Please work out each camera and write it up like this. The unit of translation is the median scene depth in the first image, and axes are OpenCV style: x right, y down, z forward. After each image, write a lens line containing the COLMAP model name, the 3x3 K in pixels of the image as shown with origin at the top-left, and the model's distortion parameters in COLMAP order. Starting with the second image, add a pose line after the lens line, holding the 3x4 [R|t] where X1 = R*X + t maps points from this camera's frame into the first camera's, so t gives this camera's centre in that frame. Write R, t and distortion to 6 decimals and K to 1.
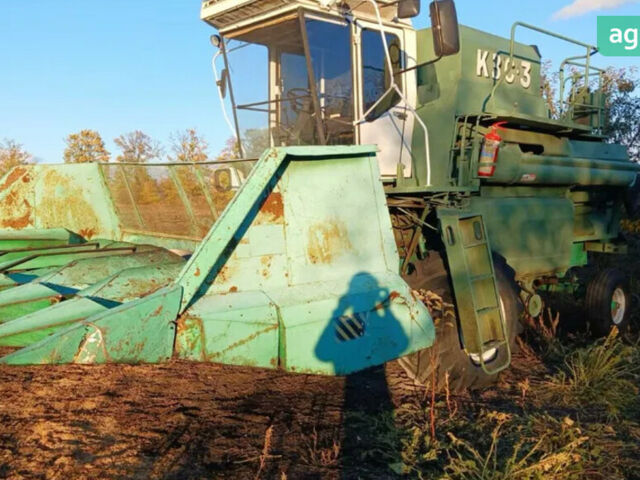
lens RADIAL K [[656.9, 0, 318.8], [0, 656.9, 252.8], [0, 0, 1]] dist [0.225039, -0.632726]
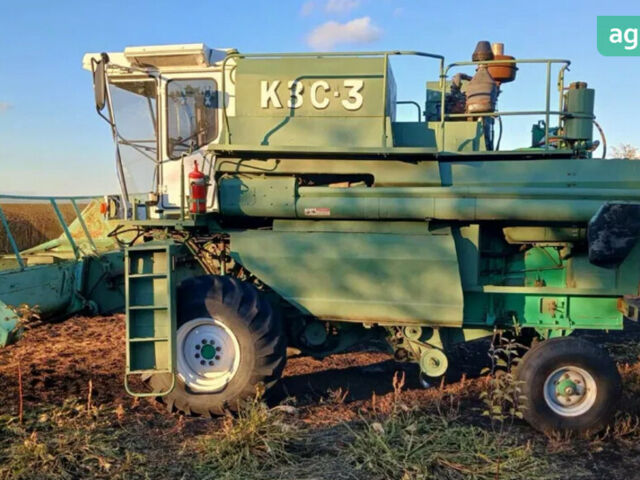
lens RADIAL K [[656.9, 0, 318.8], [0, 656.9, 252.8], [0, 0, 1]] dist [0.225039, -0.632726]
pose [[0.616547, 0.070738, -0.784134, 1.040416], [-0.079256, 0.996473, 0.027576, -0.084628], [0.783319, 0.045145, 0.619978, 0.460027]]
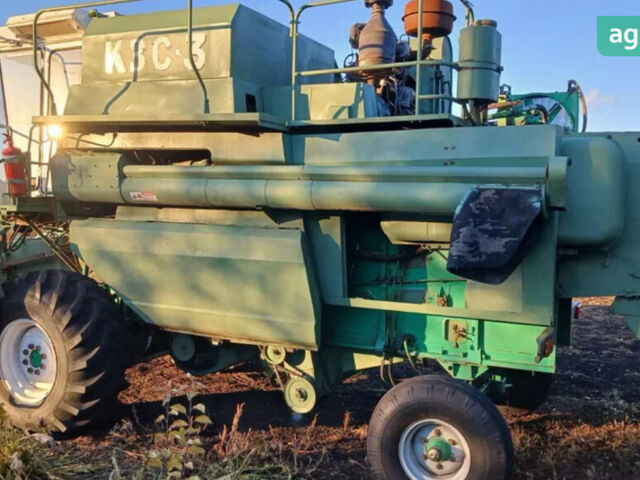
lens RADIAL K [[661.1, 0, 320.0], [0, 661.1, 240.0], [0, 0, 1]] dist [0.047925, -0.014933]
pose [[0.366998, 0.067437, -0.927774, 1.084808], [-0.105001, 0.993998, 0.030716, -0.110715], [0.924277, 0.086144, 0.371876, 0.932244]]
